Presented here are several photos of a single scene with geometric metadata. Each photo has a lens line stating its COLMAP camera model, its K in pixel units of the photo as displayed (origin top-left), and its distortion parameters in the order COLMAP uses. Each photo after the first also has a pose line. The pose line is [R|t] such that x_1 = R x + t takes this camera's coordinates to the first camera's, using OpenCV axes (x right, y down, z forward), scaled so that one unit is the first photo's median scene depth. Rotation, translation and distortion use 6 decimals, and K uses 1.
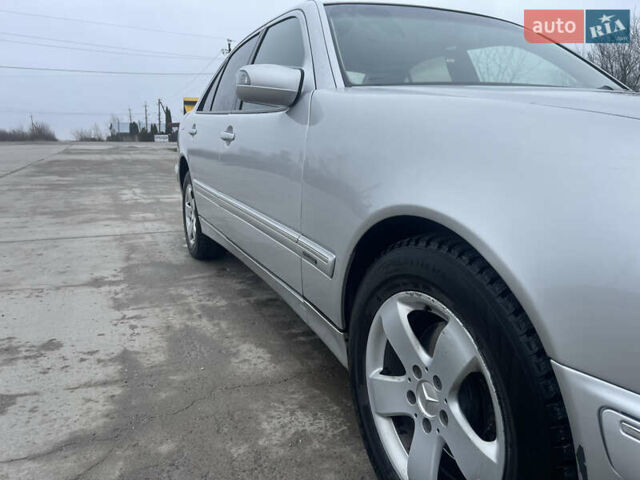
lens RADIAL K [[481.2, 0, 315.6], [0, 481.2, 241.8], [0, 0, 1]] dist [0.067577, -0.097258]
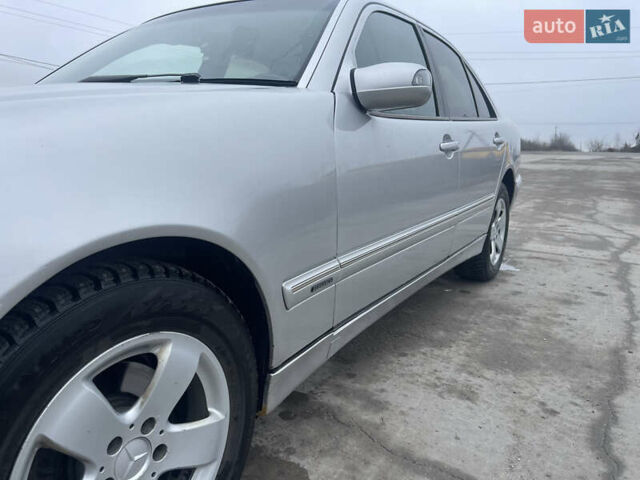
lens RADIAL K [[484.6, 0, 320.0], [0, 484.6, 240.0], [0, 0, 1]] dist [0.076571, -0.106031]
pose [[0.571741, 0.158143, -0.805048, 1.731763], [-0.177465, 0.981855, 0.066840, -0.175537], [0.801011, 0.104653, 0.589432, 0.927777]]
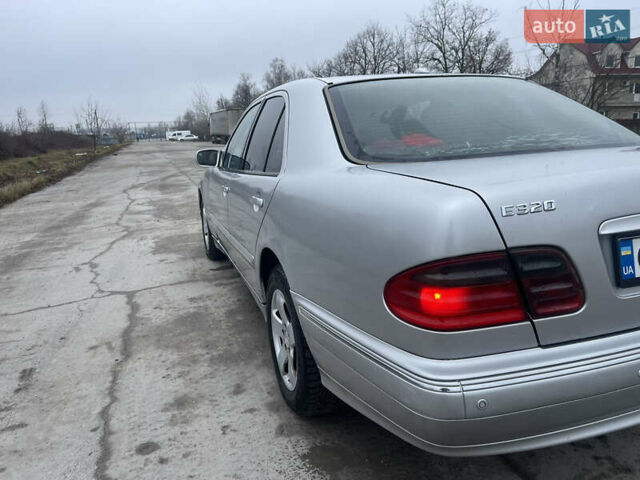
lens RADIAL K [[485.2, 0, 317.8], [0, 485.2, 243.1], [0, 0, 1]] dist [0.065723, -0.092677]
pose [[-0.996522, 0.013346, 0.082259, 0.216985], [0.046565, 0.907797, 0.416816, -1.066225], [-0.069112, 0.419196, -0.905261, 4.004578]]
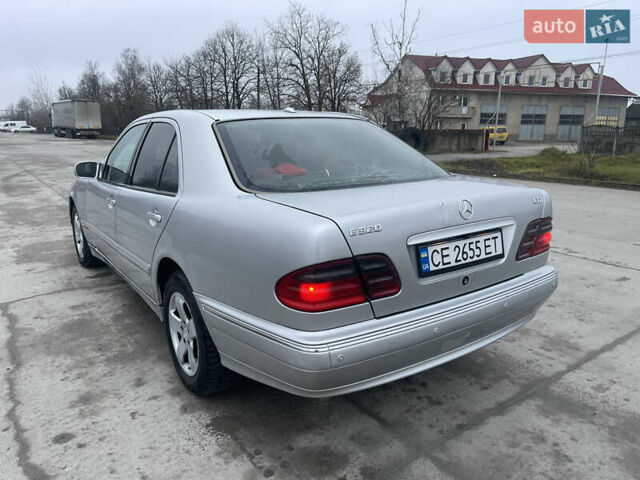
lens RADIAL K [[484.6, 0, 320.0], [0, 484.6, 240.0], [0, 0, 1]] dist [0.076571, -0.106031]
pose [[-0.979438, 0.039701, -0.197801, 0.295864], [-0.046841, 0.908903, 0.414369, -1.244550], [0.196233, 0.415114, -0.888354, 4.307424]]
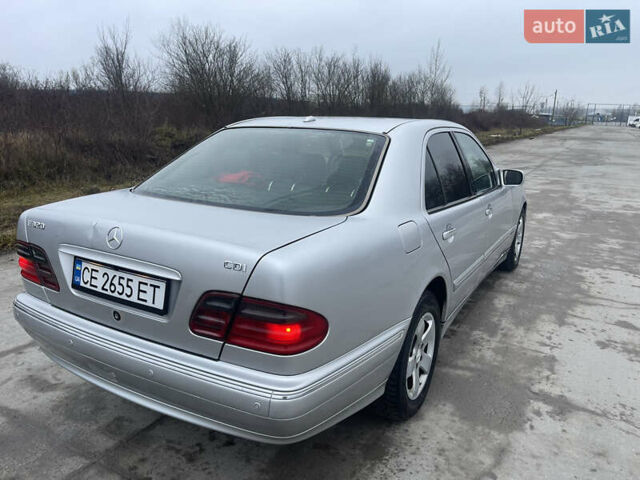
lens RADIAL K [[483.7, 0, 323.6], [0, 483.7, 239.0], [0, 0, 1]] dist [0.080046, -0.111064]
pose [[-0.589022, -0.223782, 0.776514, -1.617801], [0.135141, 0.920085, 0.367669, -1.154069], [-0.796737, 0.321504, -0.511708, 3.360677]]
